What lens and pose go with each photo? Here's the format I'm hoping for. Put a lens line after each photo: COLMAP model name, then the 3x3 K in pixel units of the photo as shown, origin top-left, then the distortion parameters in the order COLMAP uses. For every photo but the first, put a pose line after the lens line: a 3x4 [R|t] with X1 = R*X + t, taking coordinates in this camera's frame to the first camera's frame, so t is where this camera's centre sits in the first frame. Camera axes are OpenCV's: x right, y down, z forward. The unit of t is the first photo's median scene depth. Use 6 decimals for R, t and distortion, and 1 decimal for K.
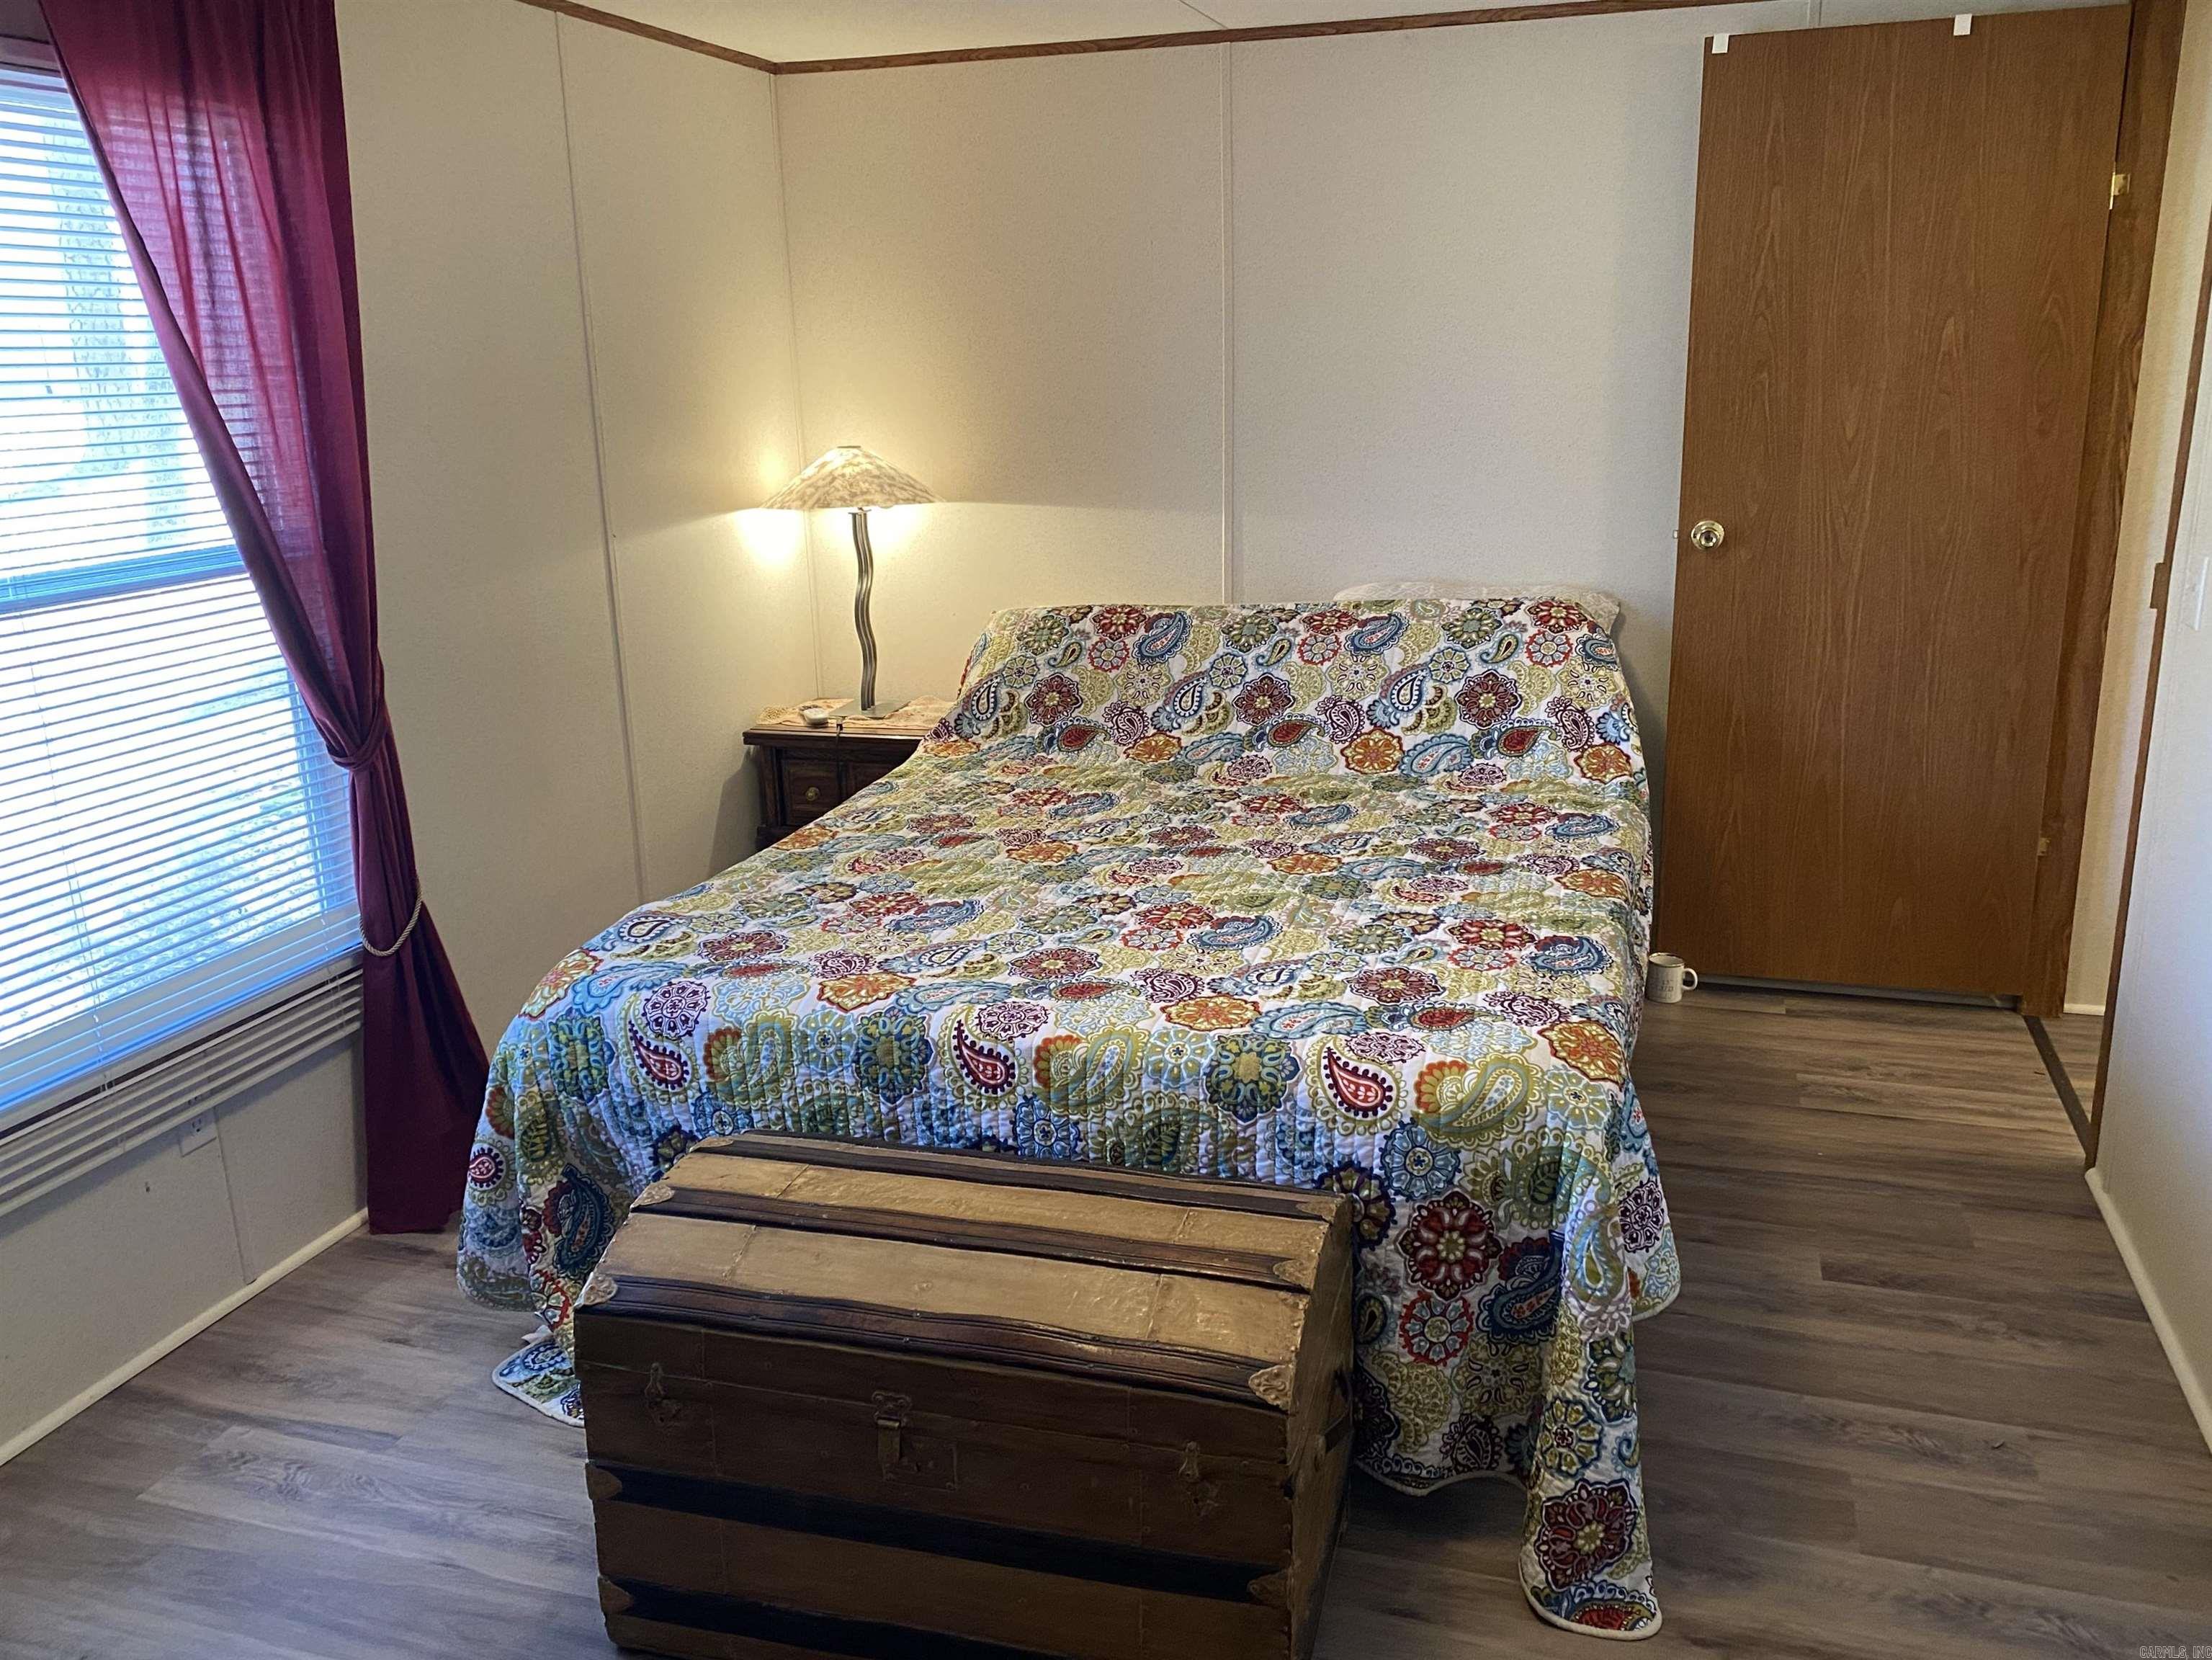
lens RADIAL K [[1703.6, 0, 1116.2], [0, 1703.6, 831.9], [0, 0, 1]] dist [0.030959, -0.028910]
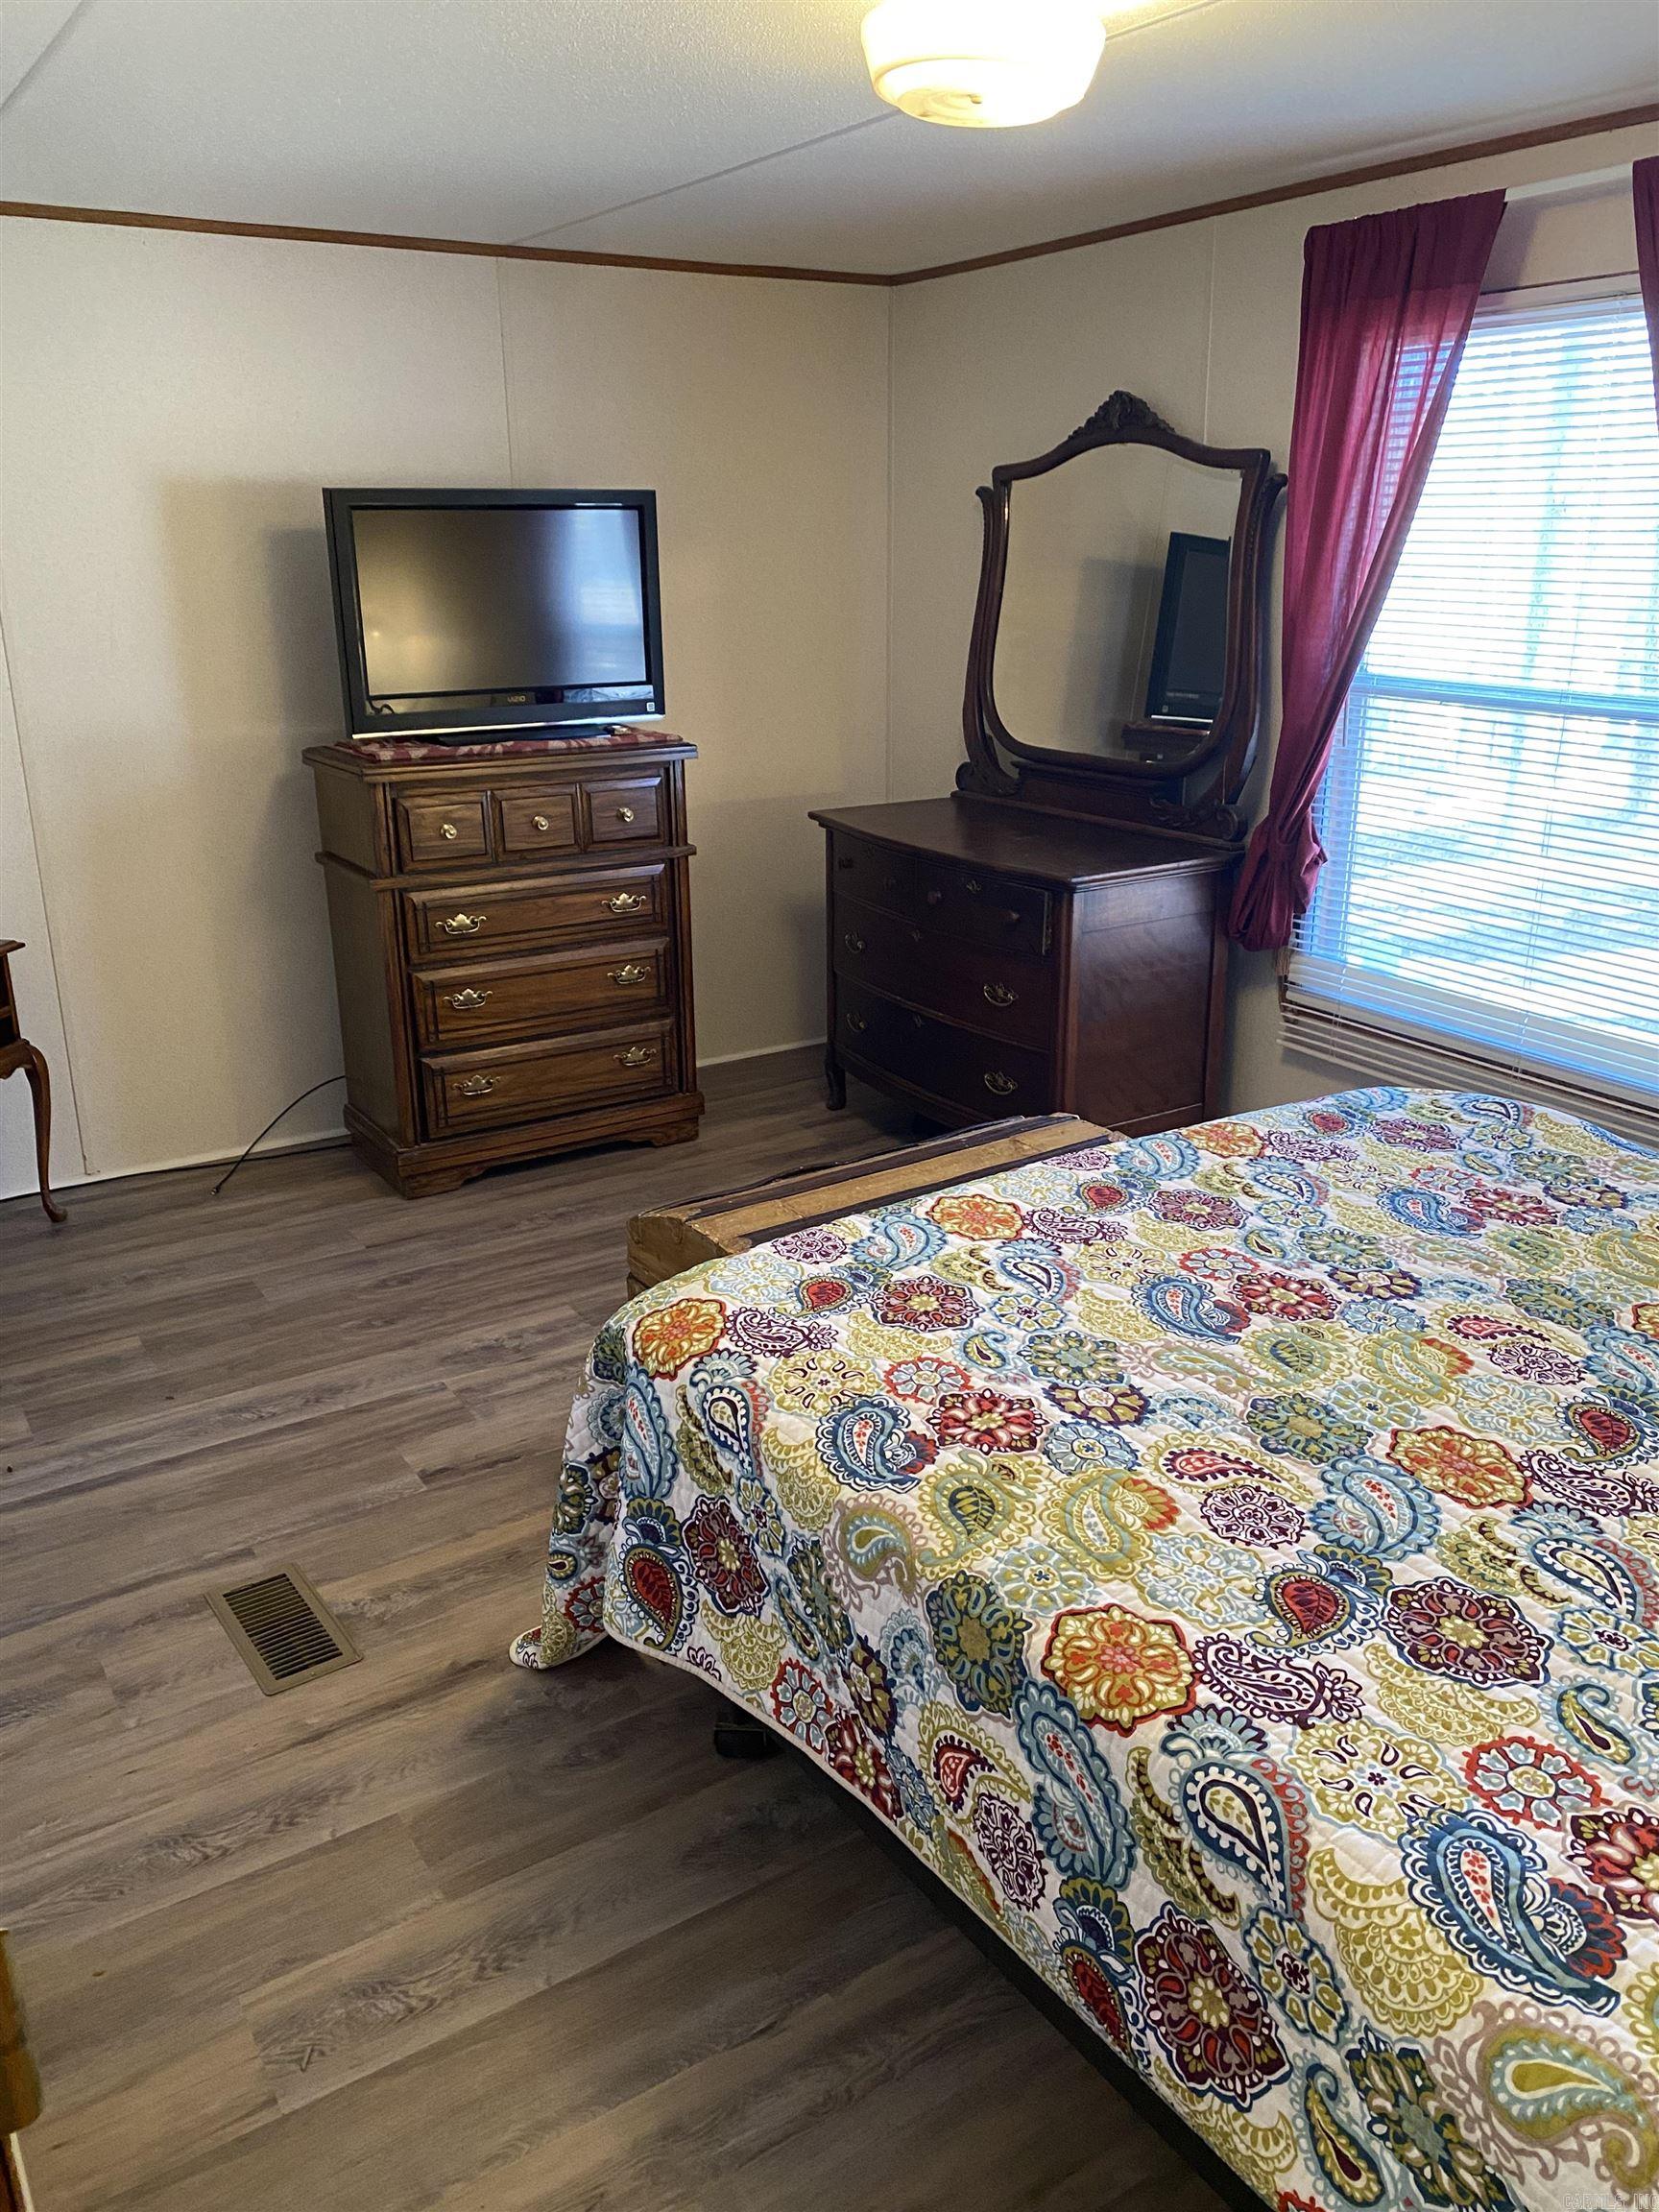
lens RADIAL K [[1703.4, 0, 837.6], [0, 1703.4, 1098.7], [0, 0, 1]] dist [0.030959, -0.028910]
pose [[-0.627168, 0.275165, -0.728659, 0.715017], [-0.189536, 0.853479, 0.485437, -0.371750], [0.755471, 0.442558, -0.483121, 1.207004]]
